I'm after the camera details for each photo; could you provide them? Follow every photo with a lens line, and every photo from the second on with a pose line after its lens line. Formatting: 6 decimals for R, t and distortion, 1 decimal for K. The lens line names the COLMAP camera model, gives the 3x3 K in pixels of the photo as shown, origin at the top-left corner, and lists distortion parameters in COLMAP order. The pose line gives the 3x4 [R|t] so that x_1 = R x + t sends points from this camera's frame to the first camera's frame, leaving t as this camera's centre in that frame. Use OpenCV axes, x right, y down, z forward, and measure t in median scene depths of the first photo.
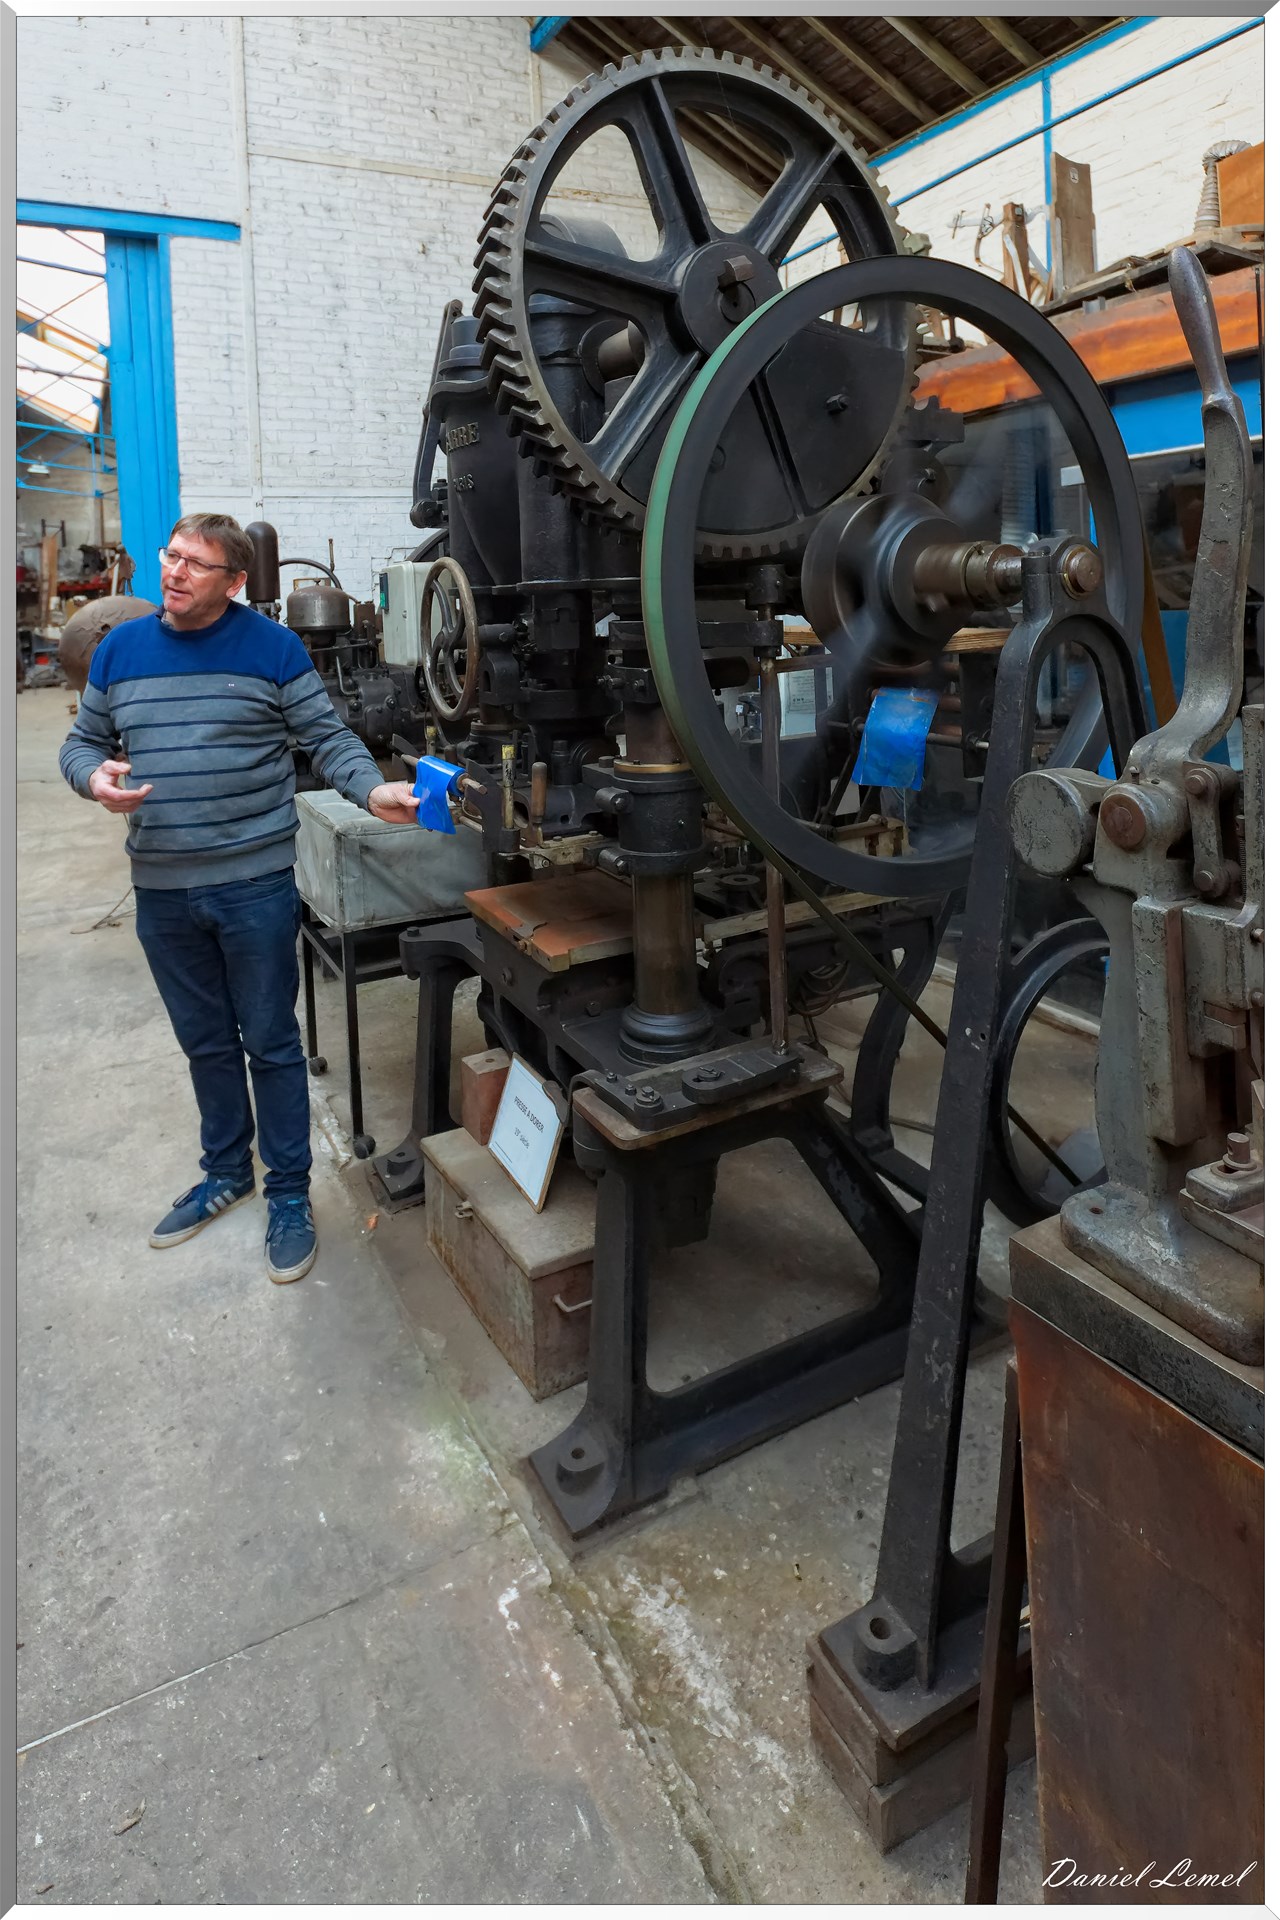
lens RADIAL K [[1003.0, 0, 640.0], [0, 1003.0, 960.0], [0, 0, 1]] dist [-0.000707, -0.000548]
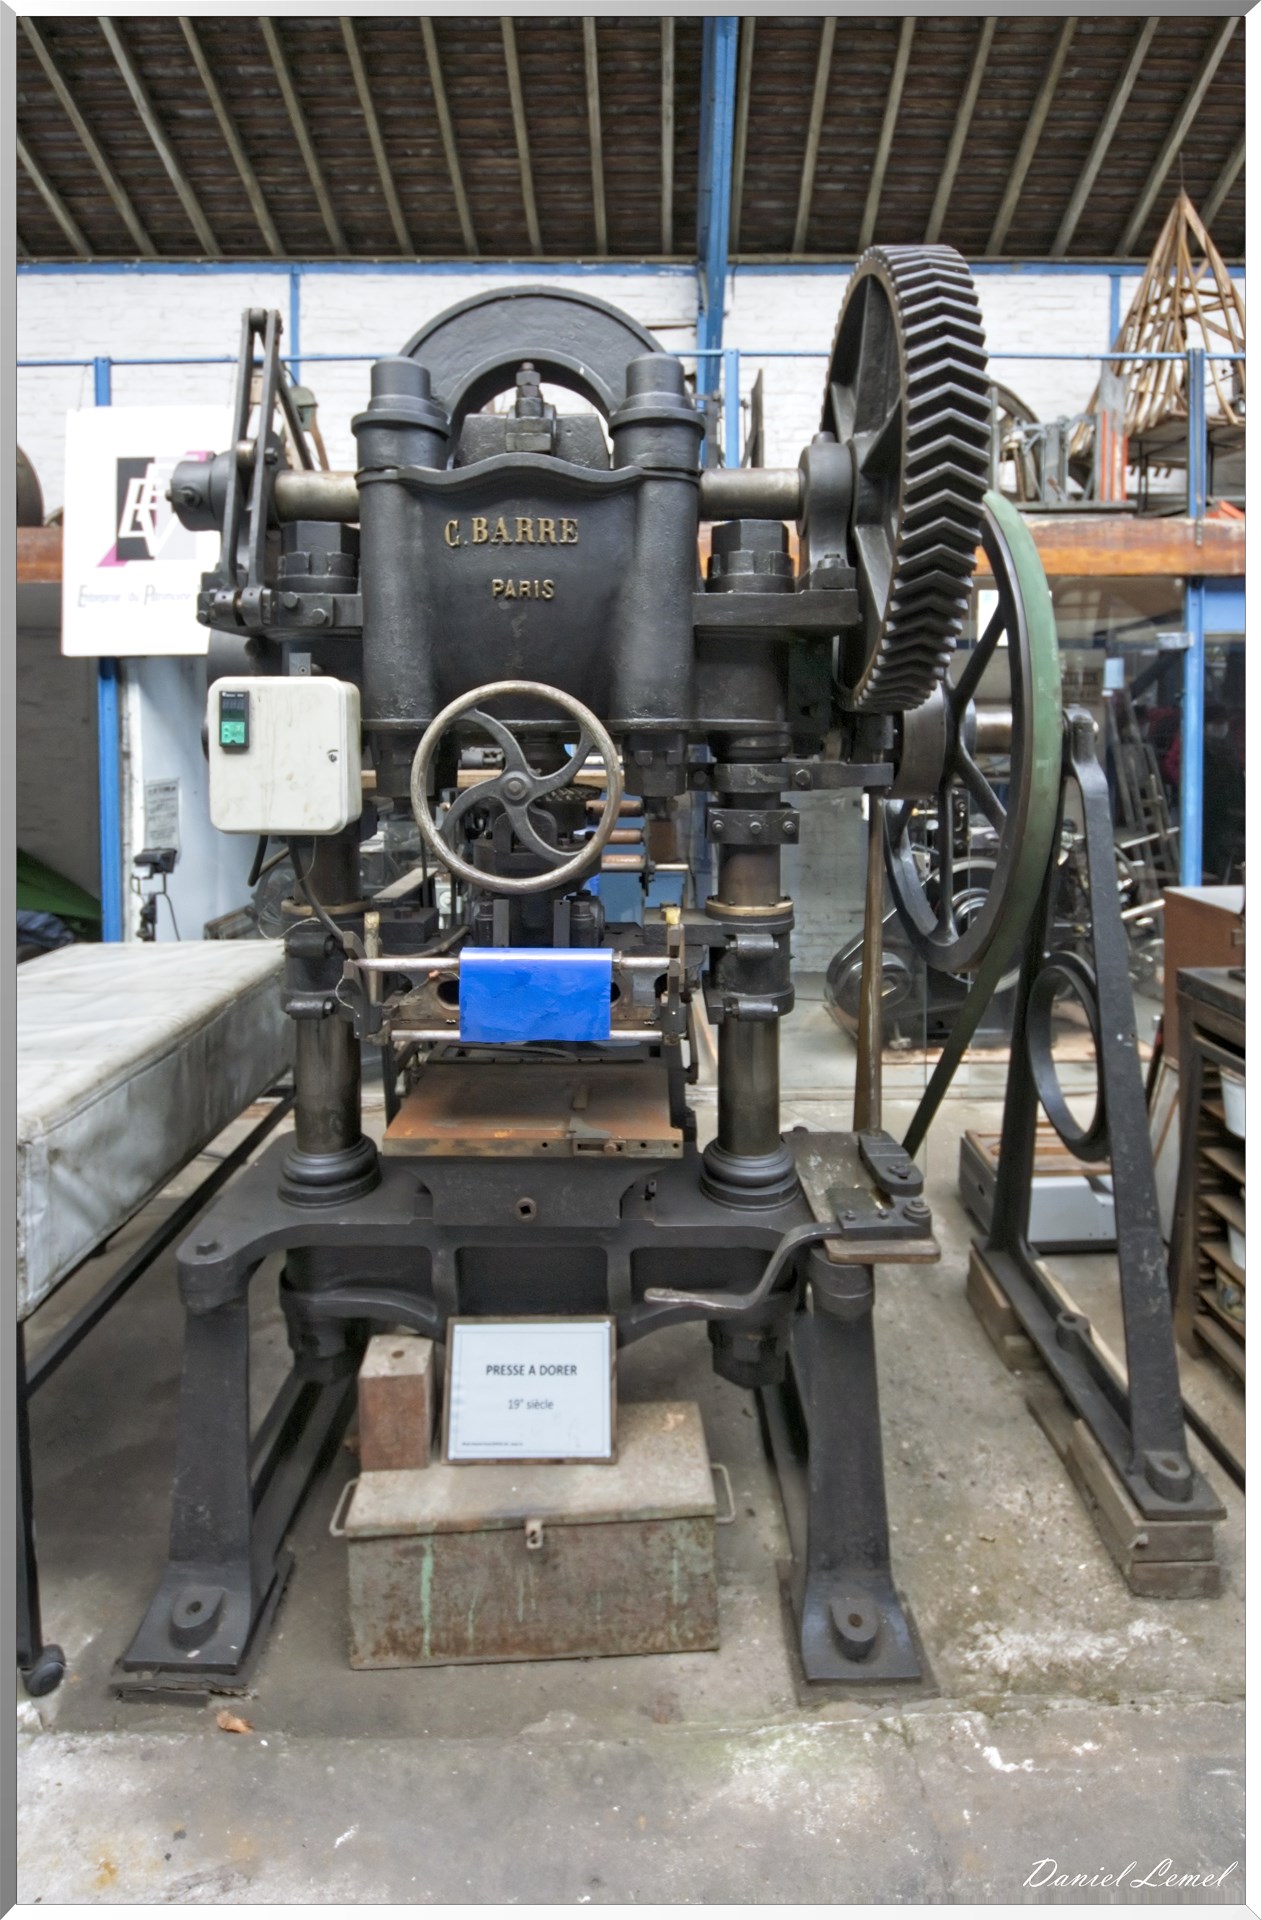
lens RADIAL K [[928.5, 0, 633.0], [0, 928.5, 998.6], [0, 0, 1]] dist [0.000710, -0.013142]
pose [[0.465265, -0.222215, 0.856825, -0.834429], [0.289065, 0.953050, 0.090206, -0.222951], [-0.836642, 0.205709, 0.507656, 0.652501]]
